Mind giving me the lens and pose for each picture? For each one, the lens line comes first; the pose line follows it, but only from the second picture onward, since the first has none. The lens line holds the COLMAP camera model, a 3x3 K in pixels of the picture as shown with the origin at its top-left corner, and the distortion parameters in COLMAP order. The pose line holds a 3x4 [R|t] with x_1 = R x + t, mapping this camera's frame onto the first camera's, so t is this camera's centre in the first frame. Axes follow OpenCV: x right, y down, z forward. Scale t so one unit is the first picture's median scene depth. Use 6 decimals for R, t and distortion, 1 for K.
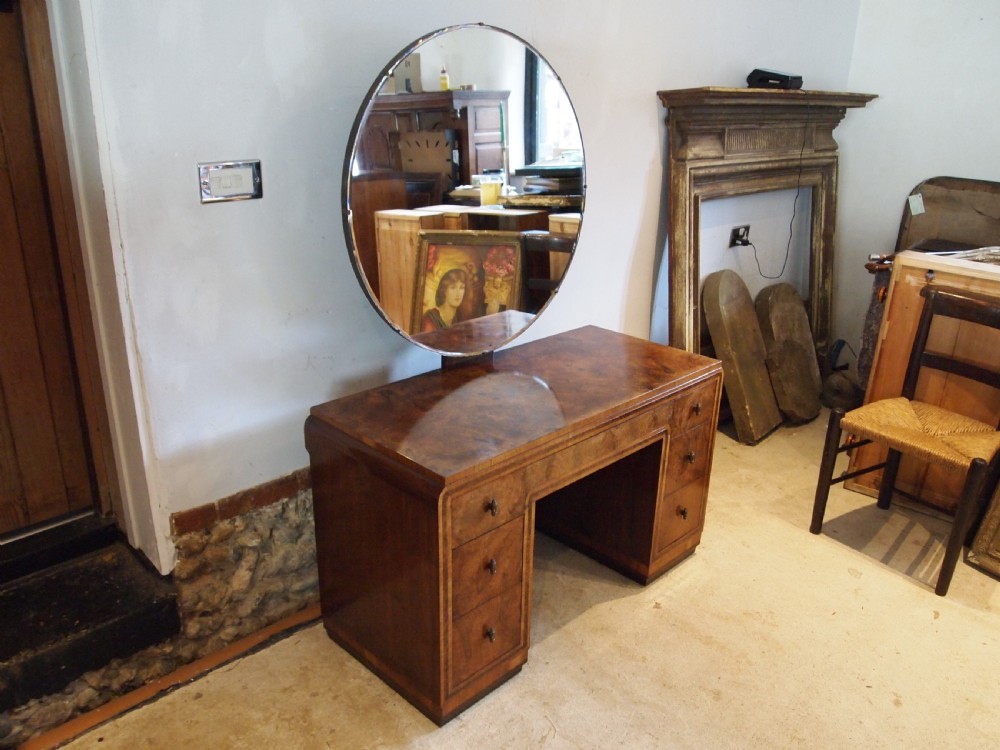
lens RADIAL K [[791.0, 0, 508.3], [0, 791.0, 375.6], [0, 0, 1]] dist [-0.041064, -0.001039]
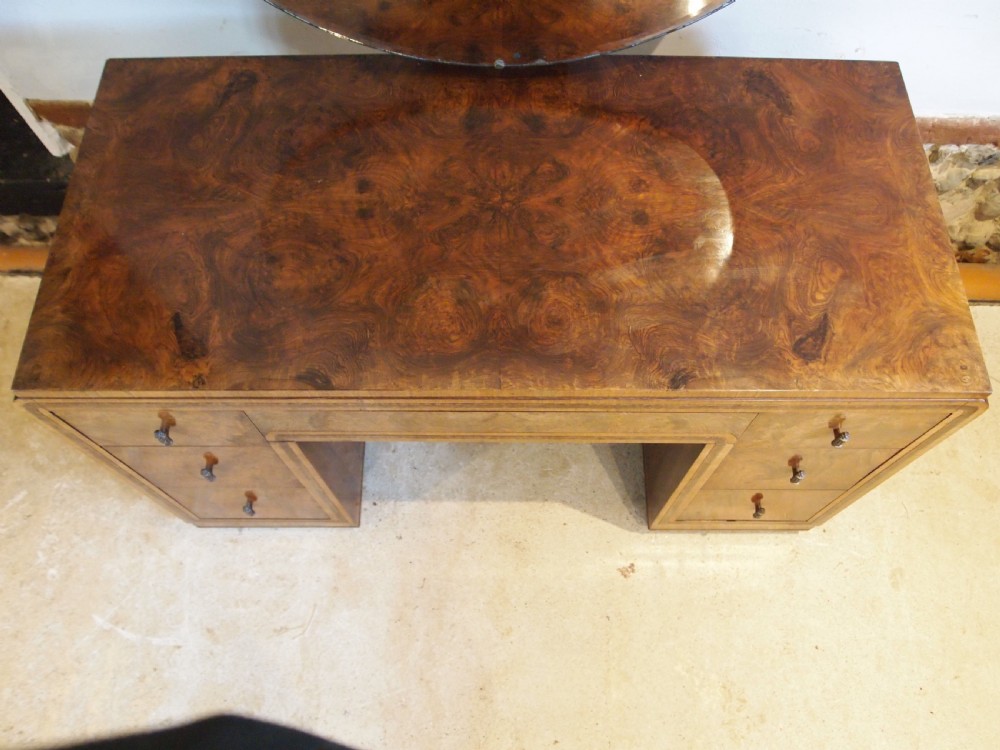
lens RADIAL K [[792.2, 0, 509.3], [0, 792.2, 375.7], [0, 0, 1]] dist [-0.040847, -0.003879]
pose [[0.698690, 0.639371, -0.320993, 0.188248], [-0.236072, 0.629586, 0.740197, -0.203979], [0.675354, -0.441391, 0.590823, 0.530600]]
